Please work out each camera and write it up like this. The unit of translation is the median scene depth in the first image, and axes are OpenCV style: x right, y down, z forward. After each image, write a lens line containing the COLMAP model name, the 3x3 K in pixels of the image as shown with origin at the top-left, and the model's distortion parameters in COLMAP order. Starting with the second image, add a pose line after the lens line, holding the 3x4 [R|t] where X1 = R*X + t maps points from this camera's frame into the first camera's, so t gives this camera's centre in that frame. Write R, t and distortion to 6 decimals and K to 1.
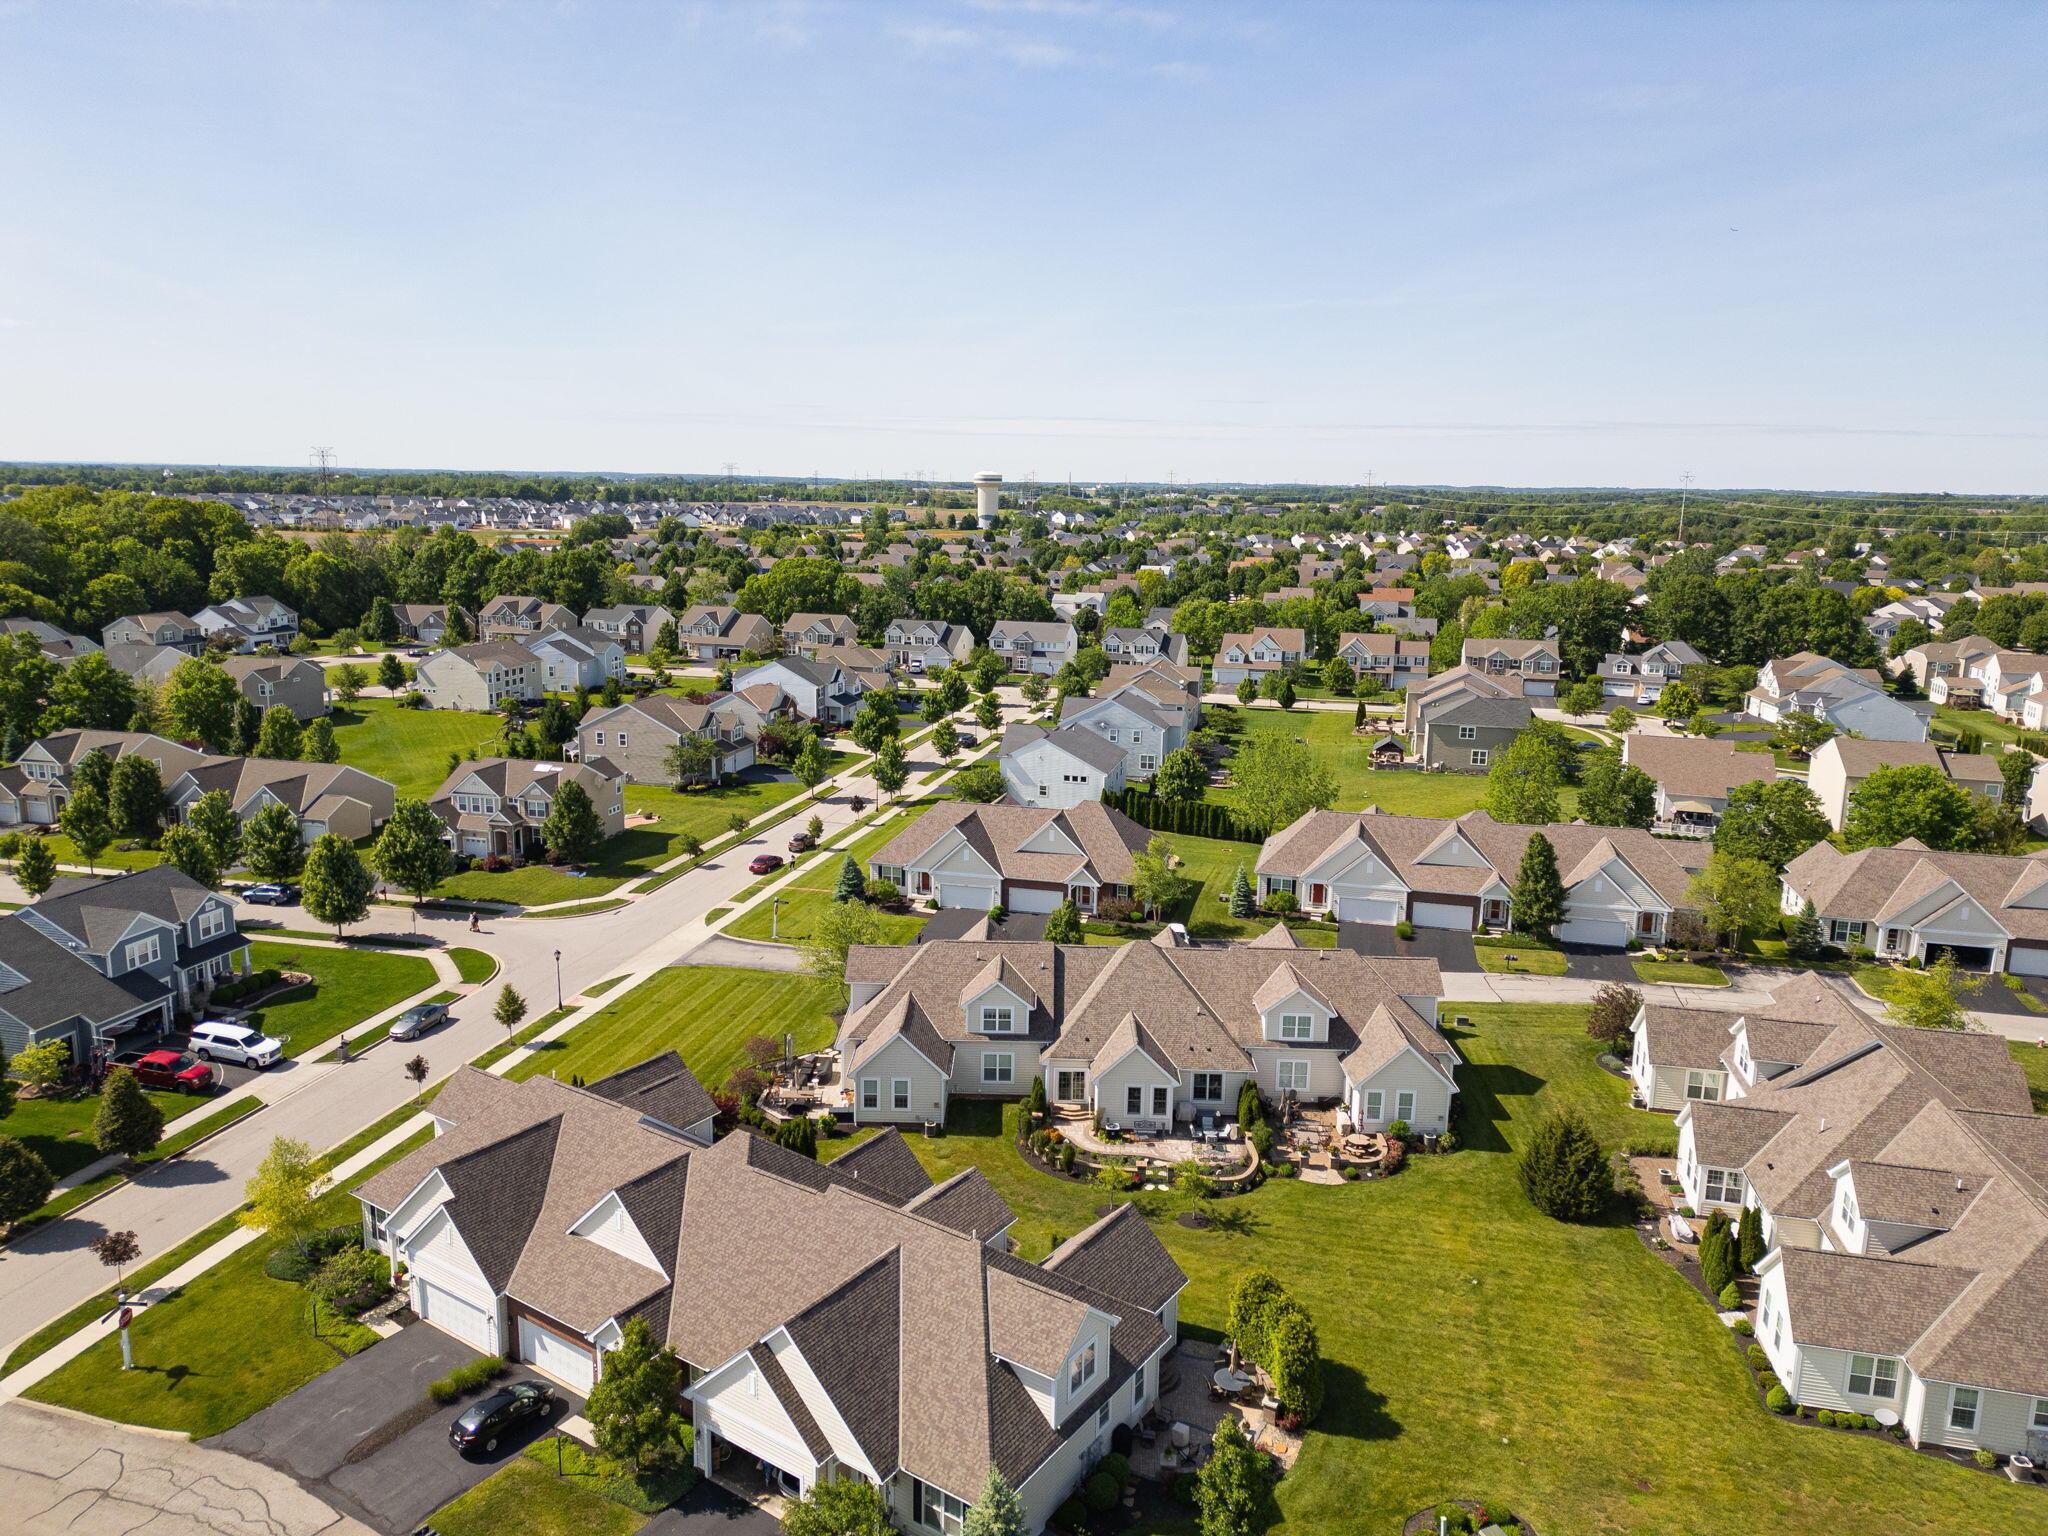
lens RADIAL K [[1424.4, 0, 1024.0], [0, 1424.4, 768.0], [0, 0, 1]] dist [0.086478, -0.089265]
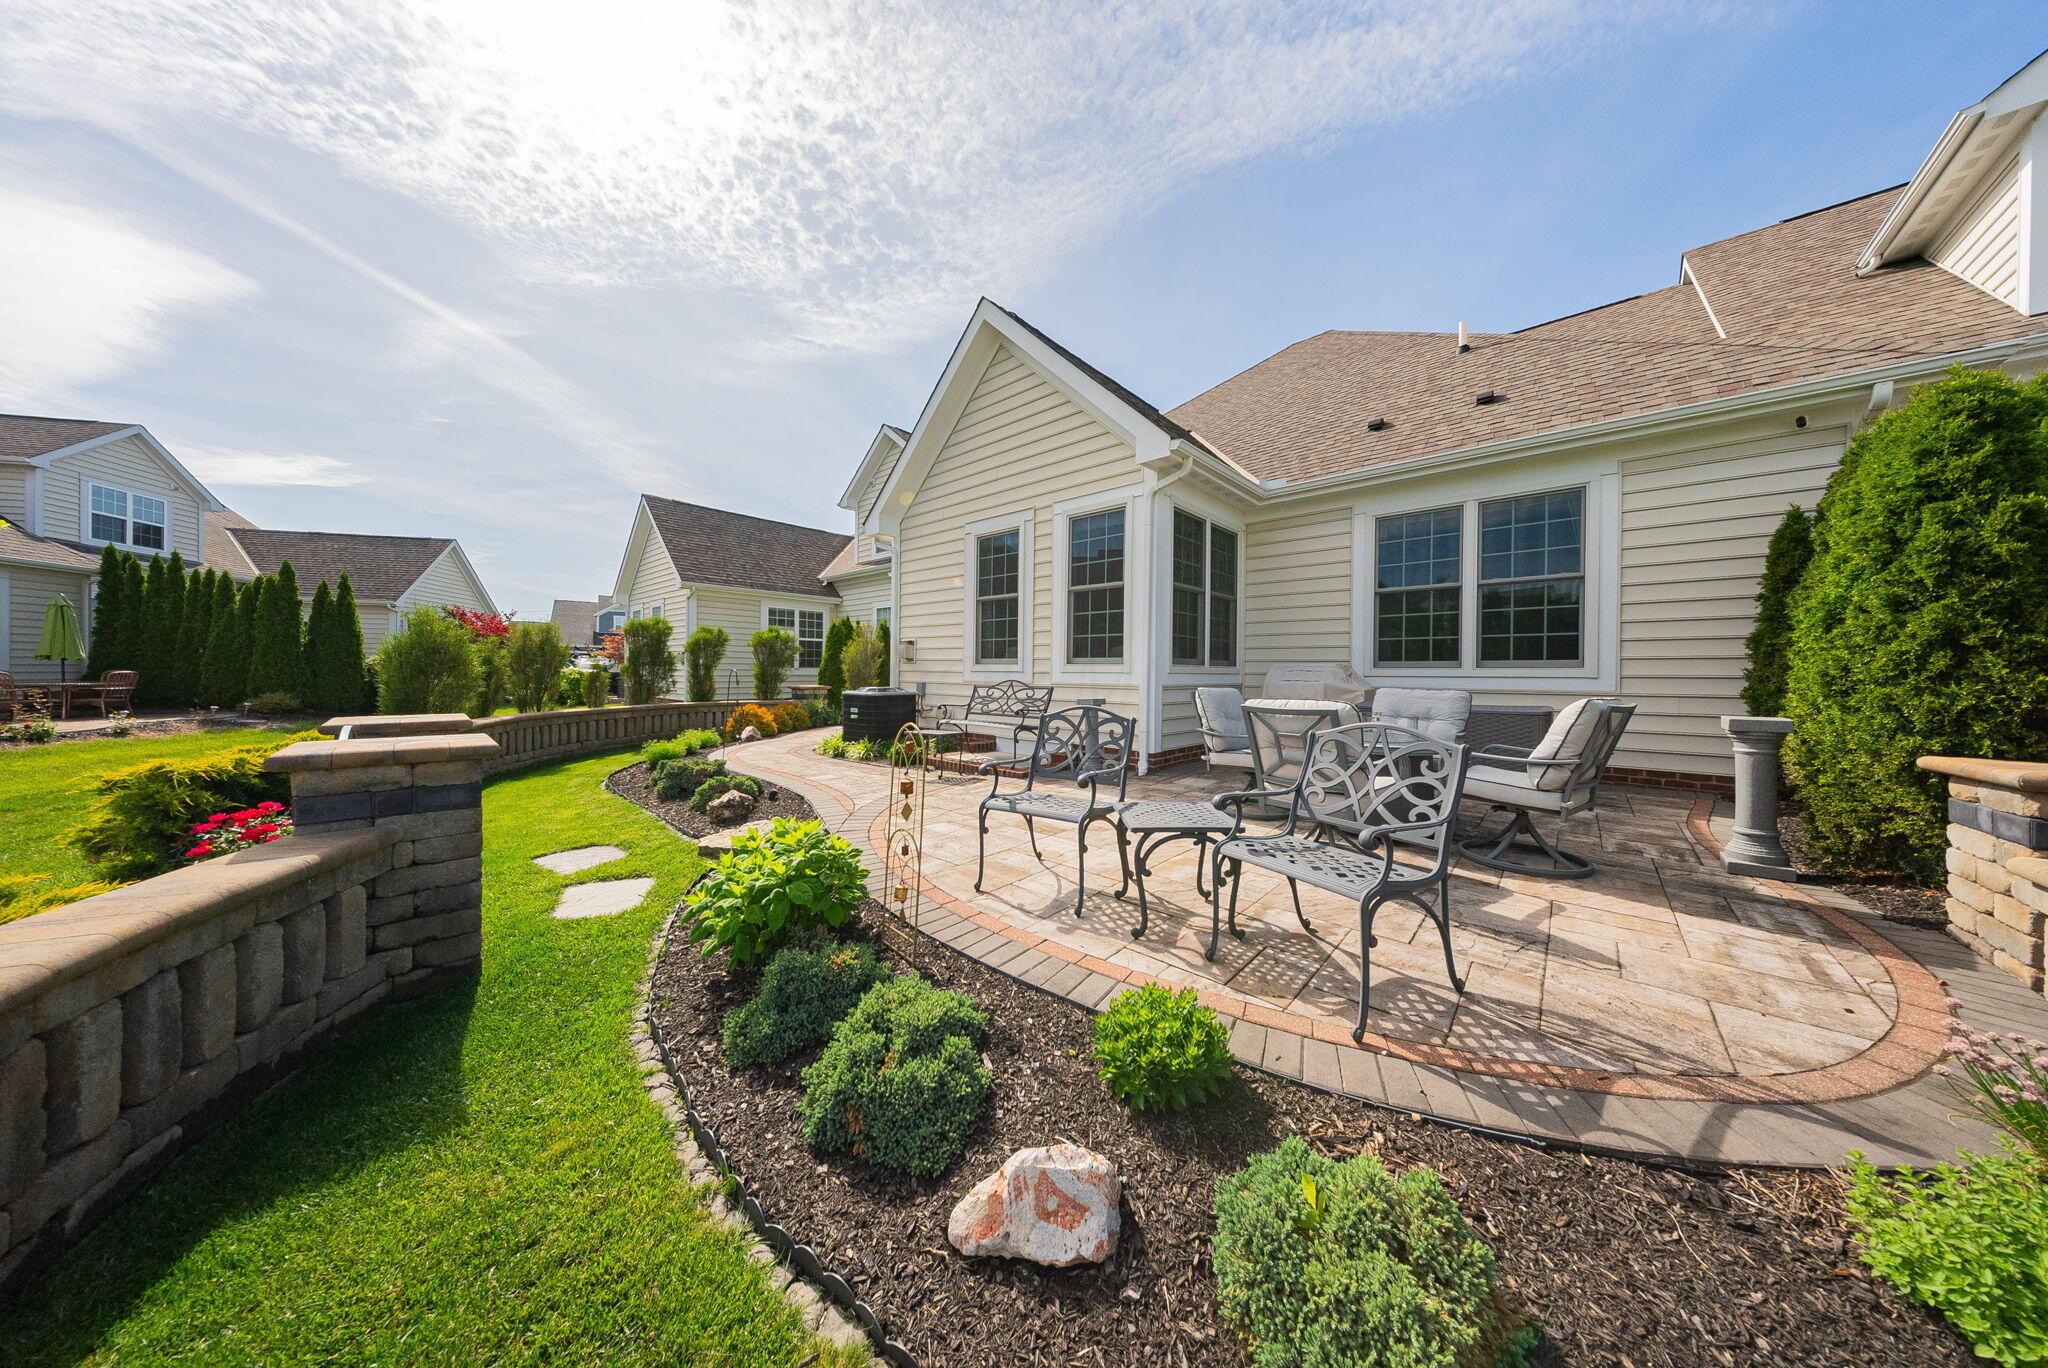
lens RADIAL K [[598.8, 0, 1014.1], [0, 598.8, 677.3], [0, 0, 1]] dist [0.018787, -0.004992]
pose [[0.748968, -0.001964, -0.662603, 0.126053], [-0.131553, 0.979648, -0.151604, 0.233791], [0.649416, 0.200715, 0.733466, 0.852154]]
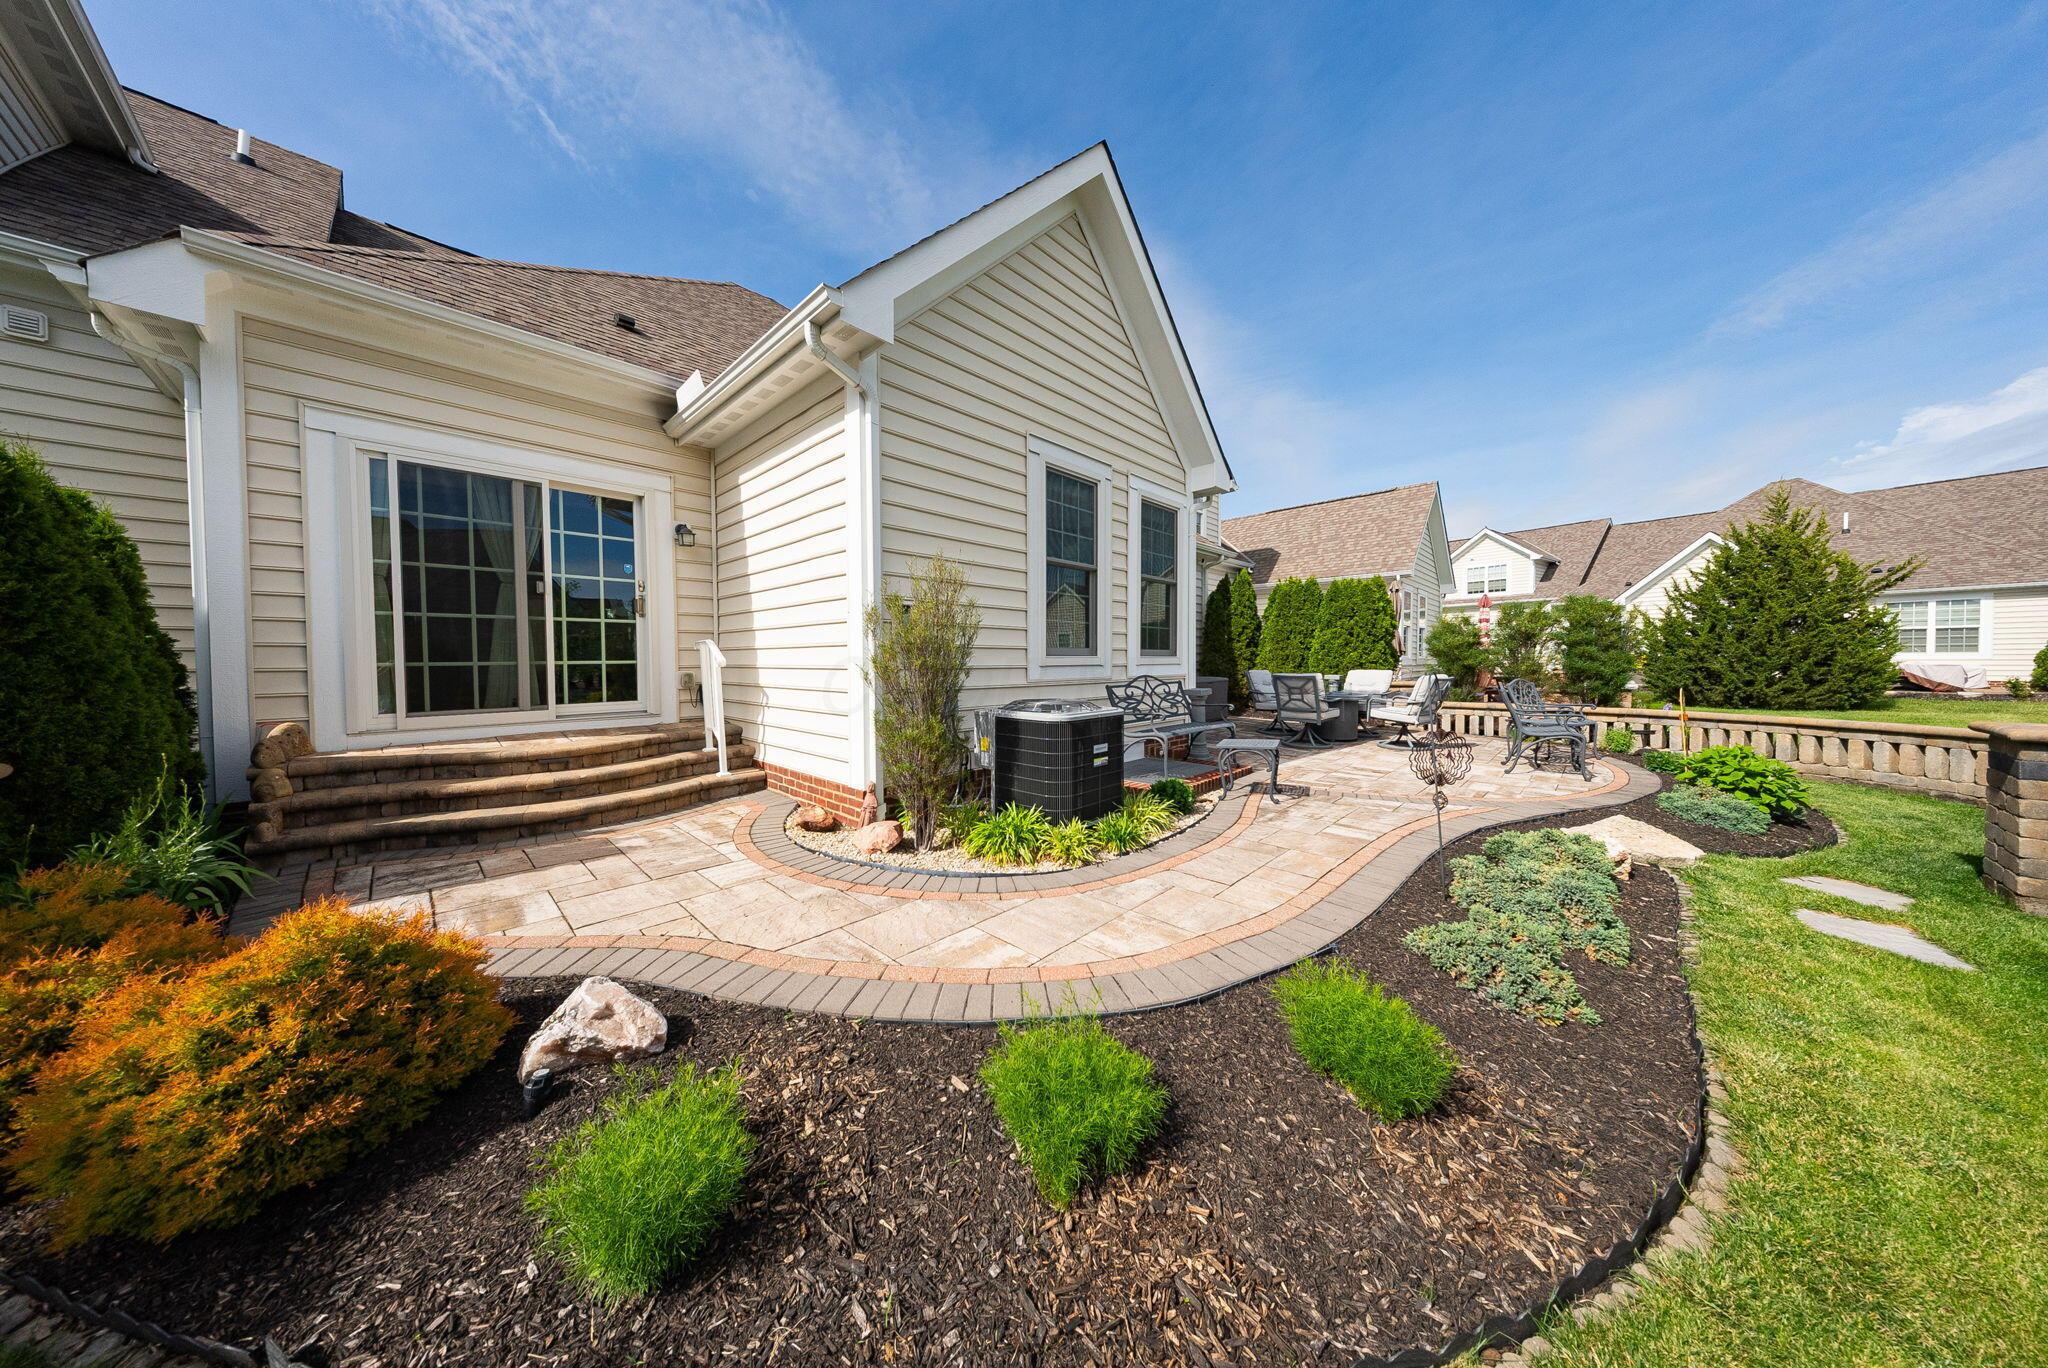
lens RADIAL K [[595.1, 0, 1018.7], [0, 595.1, 673.2], [0, 0, 1]] dist [0.007220, -0.000038]
pose [[0.685054, -0.035152, 0.727644, 0.022550], [0.159993, 0.981708, -0.103203, 0.226945], [-0.710706, 0.187117, 0.678147, 0.874012]]
